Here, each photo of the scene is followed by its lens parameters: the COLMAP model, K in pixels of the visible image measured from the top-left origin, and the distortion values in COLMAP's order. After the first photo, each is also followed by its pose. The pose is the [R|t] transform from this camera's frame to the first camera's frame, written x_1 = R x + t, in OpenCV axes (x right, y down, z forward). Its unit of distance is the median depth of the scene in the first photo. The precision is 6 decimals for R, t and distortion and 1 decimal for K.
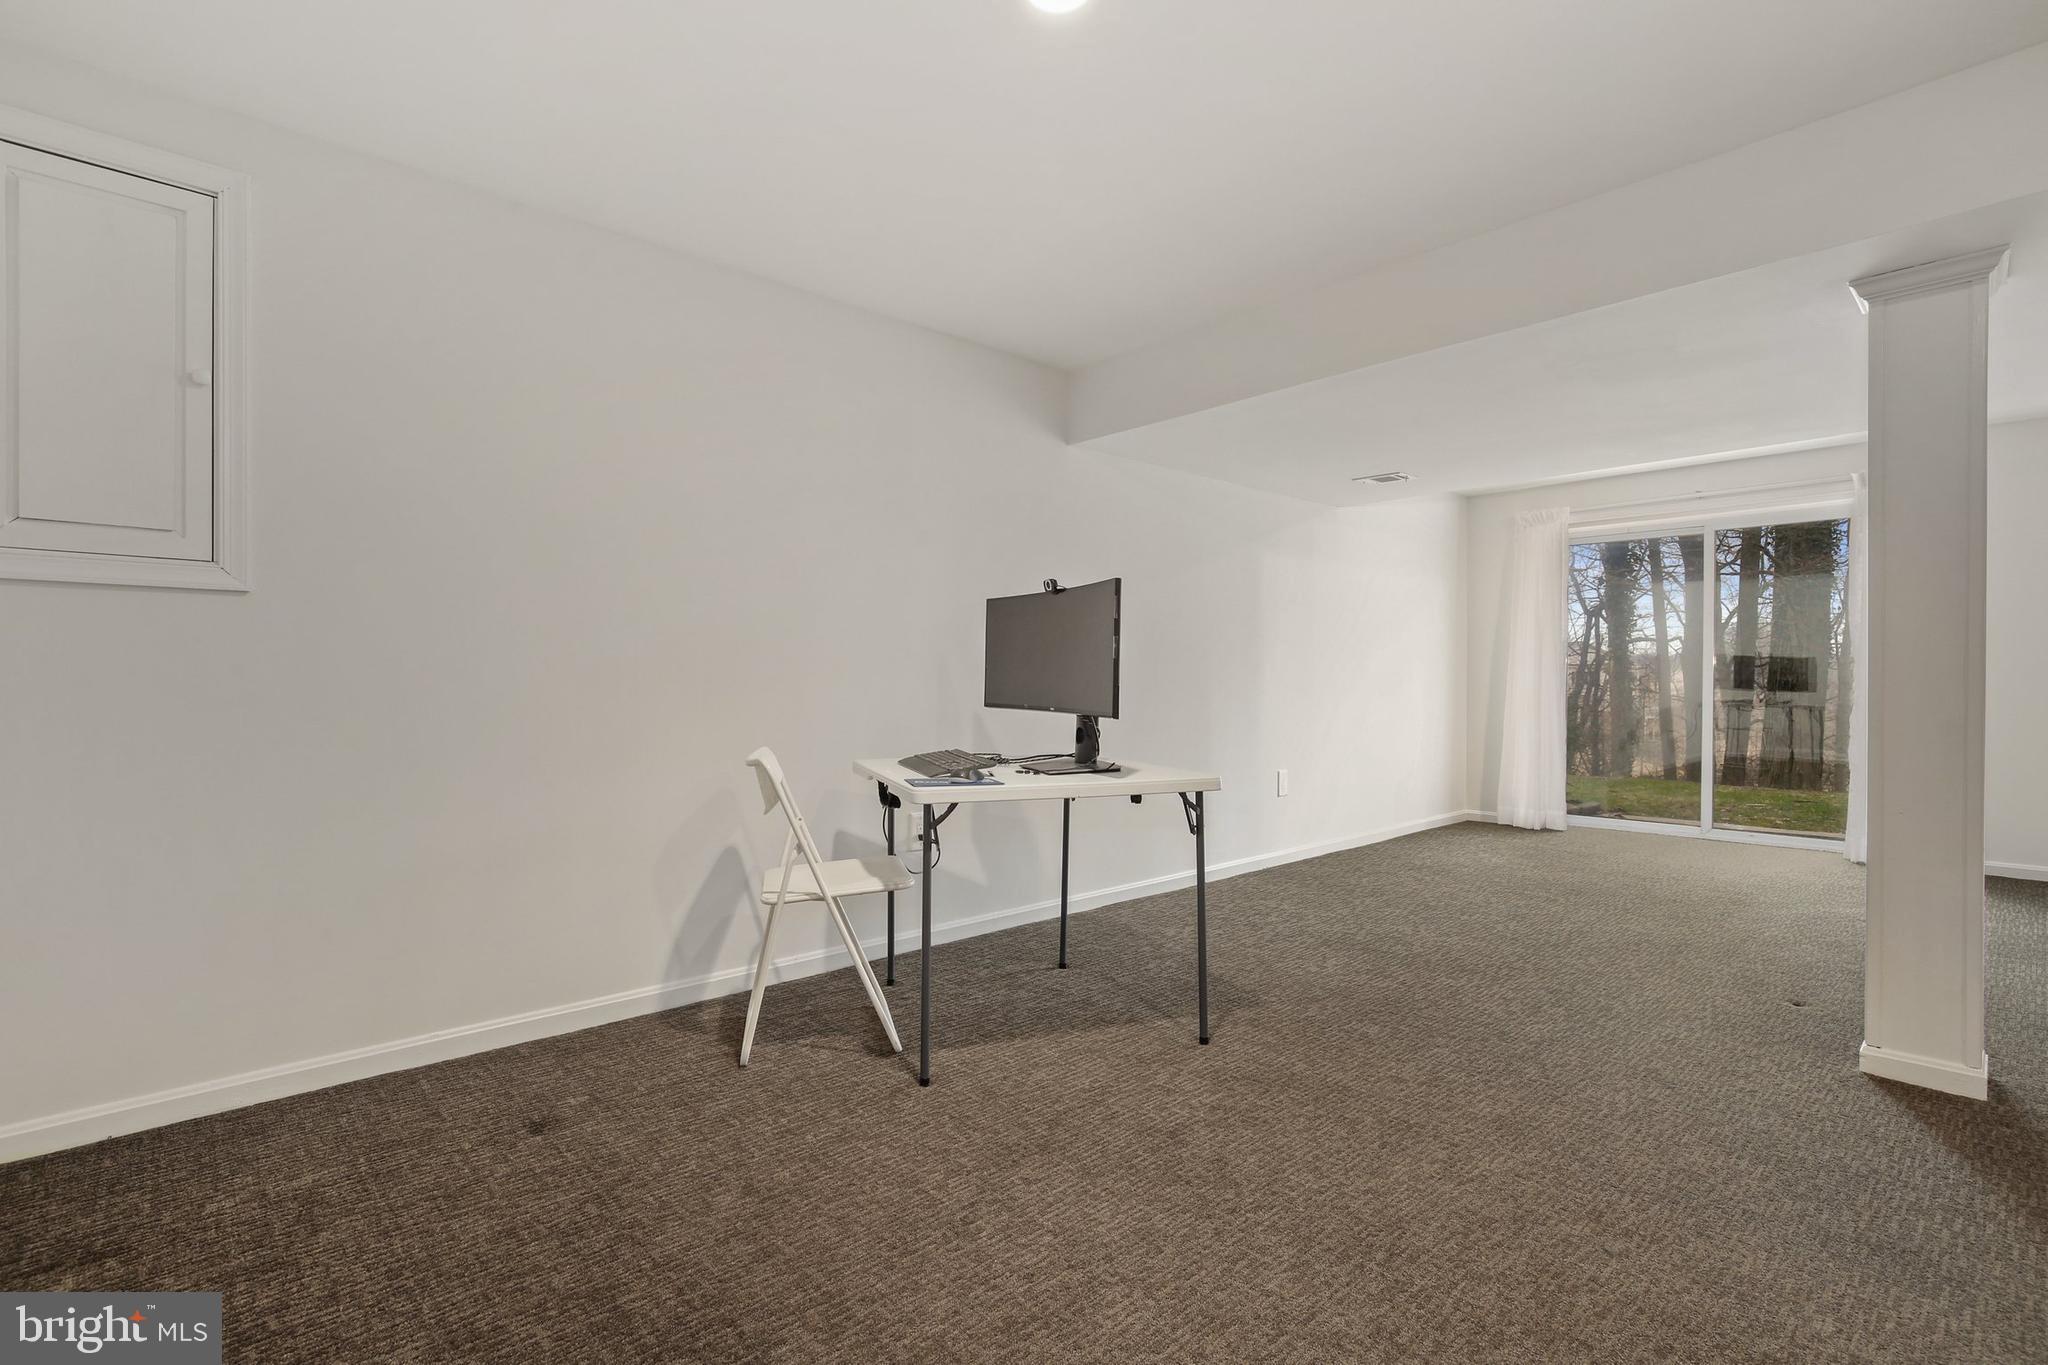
lens RADIAL K [[955.1, 0, 1027.9], [0, 955.1, 688.8], [0, 0, 1]] dist [-0.001401, -0.000942]
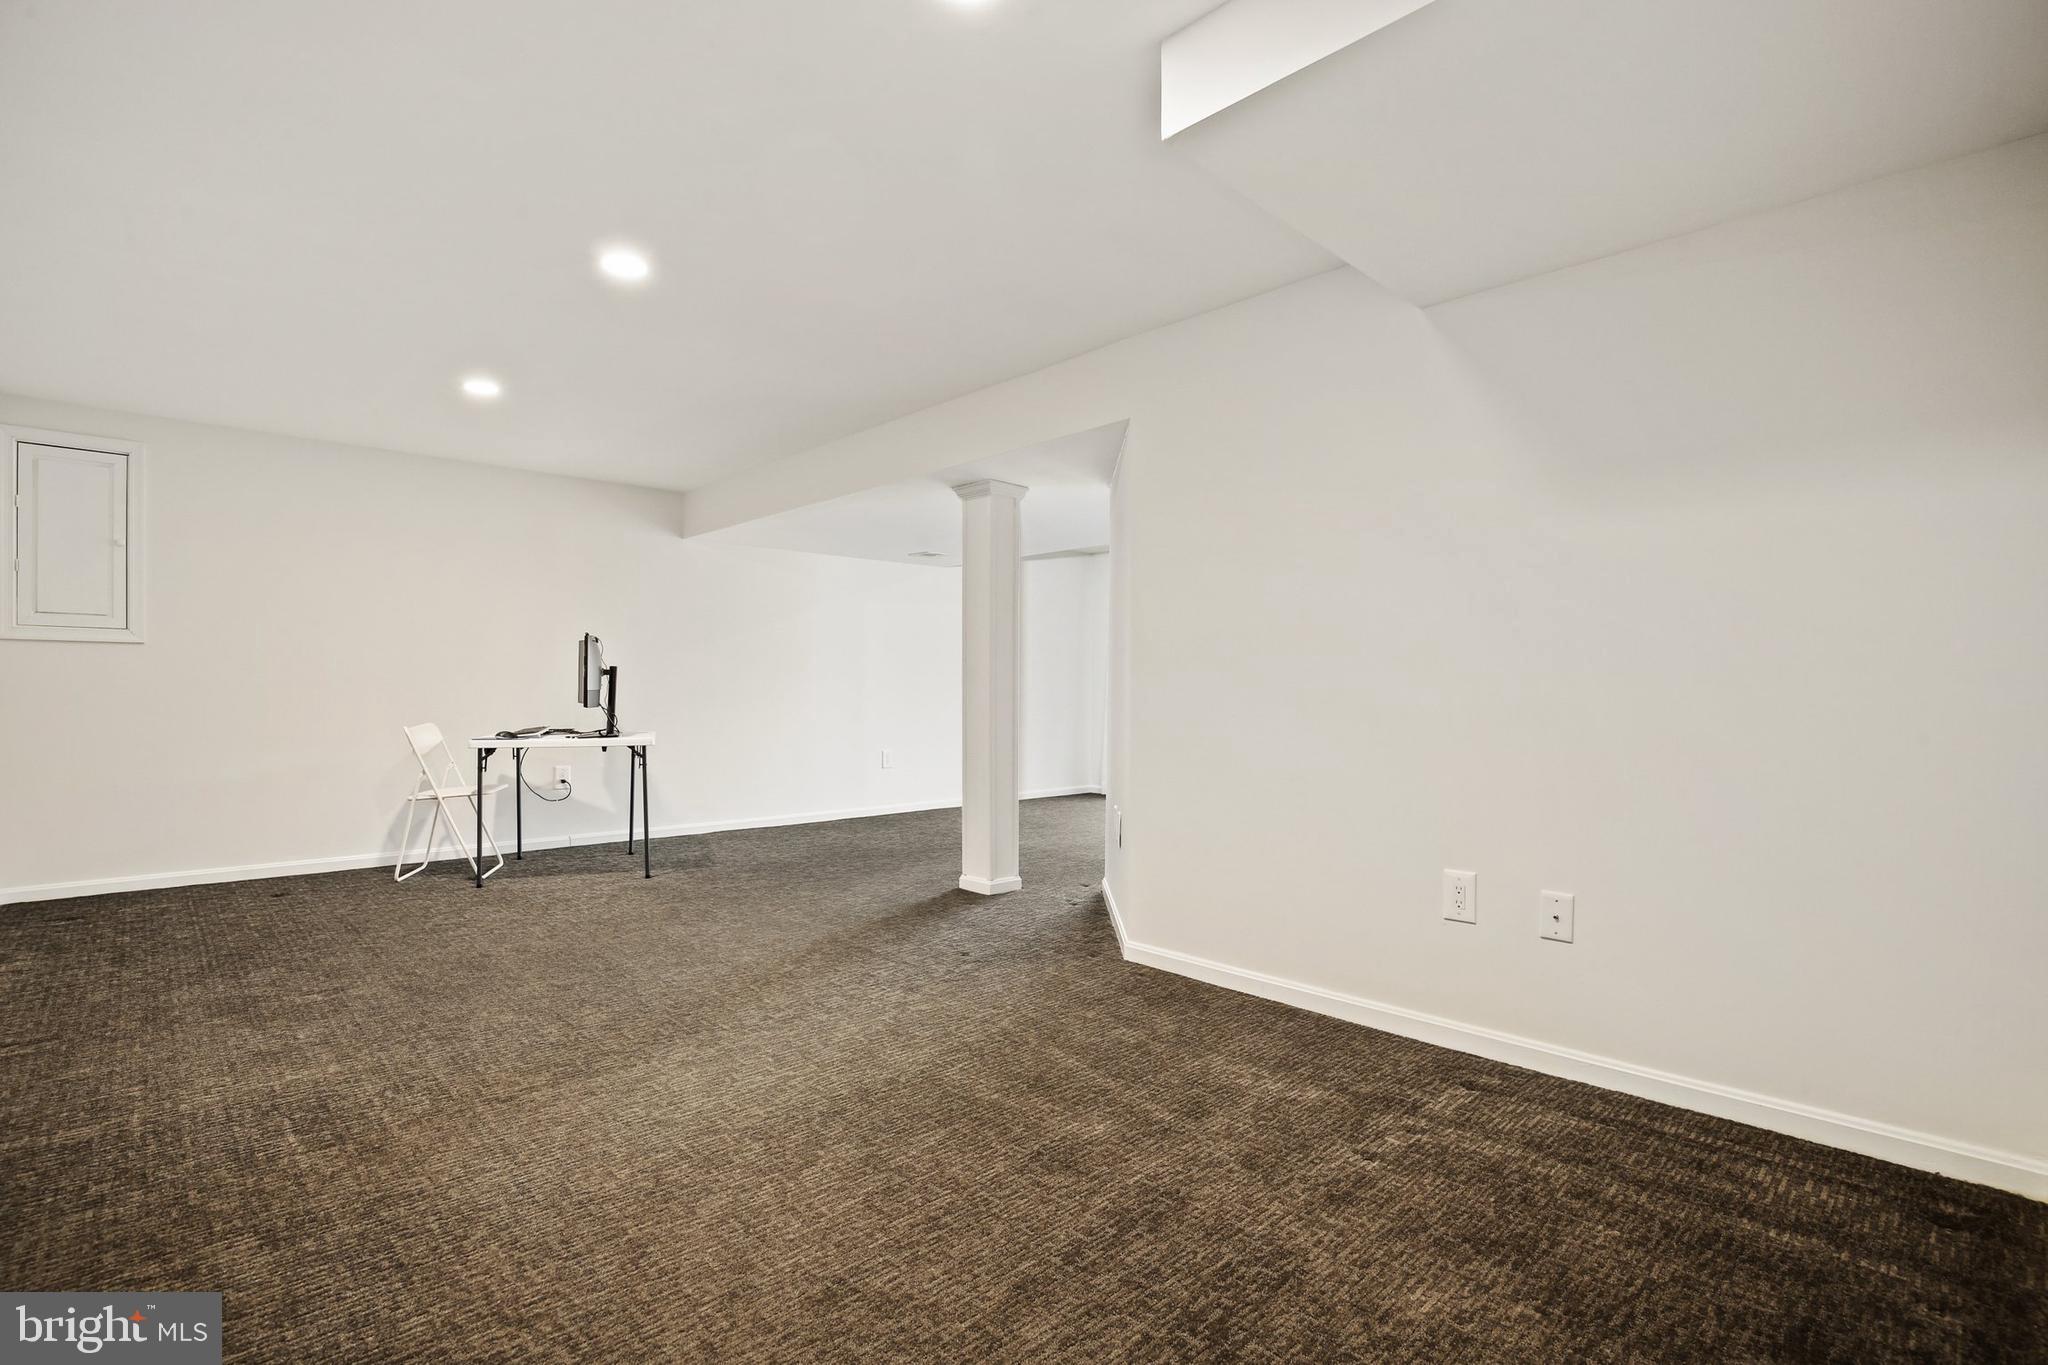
lens RADIAL K [[955.1, 0, 1016.2], [0, 955.1, 685.1], [0, 0, 1]] dist [-0.001401, -0.000942]
pose [[0.999887, 0.007749, -0.012875, 0.839721], [-0.007834, 0.999948, -0.006548, -0.007981], [0.012824, 0.006648, 0.999896, -0.795668]]
